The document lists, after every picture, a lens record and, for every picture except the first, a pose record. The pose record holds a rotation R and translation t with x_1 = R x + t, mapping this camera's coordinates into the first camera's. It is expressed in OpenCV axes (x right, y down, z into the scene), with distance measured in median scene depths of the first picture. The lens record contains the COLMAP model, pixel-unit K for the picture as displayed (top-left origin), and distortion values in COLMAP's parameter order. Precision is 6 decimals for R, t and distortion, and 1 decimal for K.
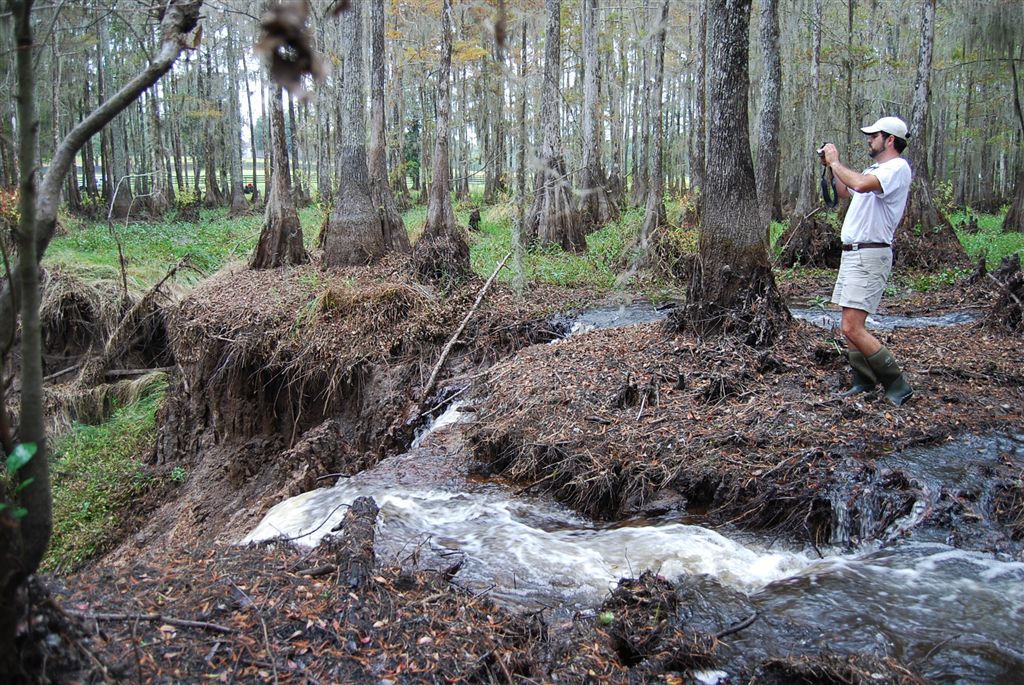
lens RADIAL K [[829.6, 0, 512.0], [0, 829.6, 342.5], [0, 0, 1]] dist [-0.067535, 0.003633]
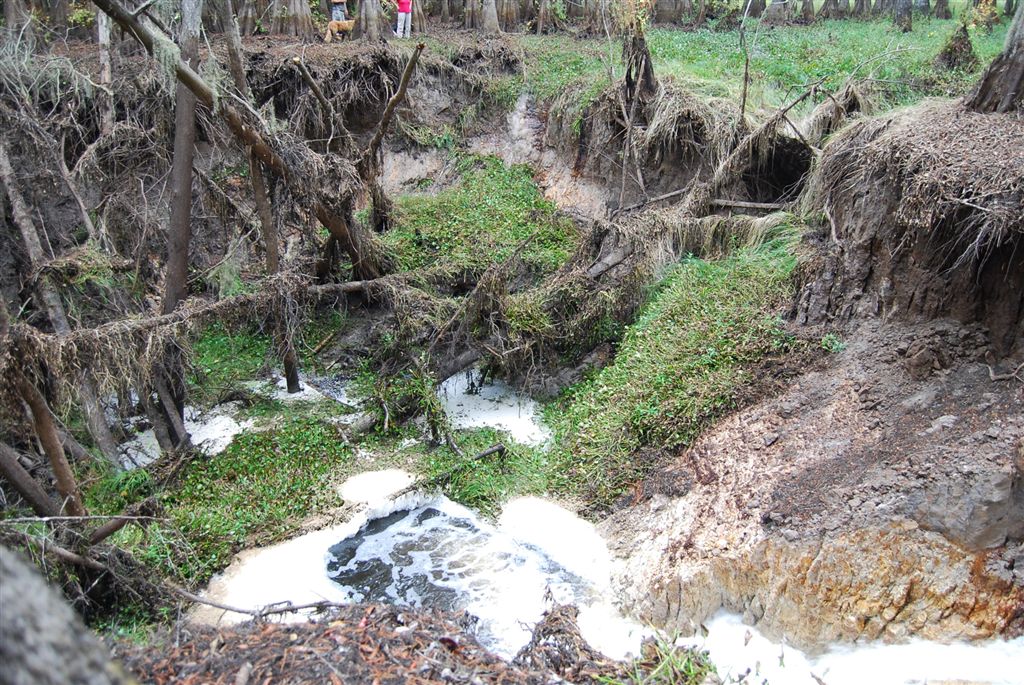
lens RADIAL K [[829.6, 0, 512.0], [0, 829.6, 342.5], [0, 0, 1]] dist [-0.067535, 0.003633]
pose [[0.856829, 0.210731, -0.470570, -0.278359], [-0.102723, 0.964137, 0.244720, -0.018777], [0.505265, -0.161345, 0.847747, 0.080378]]
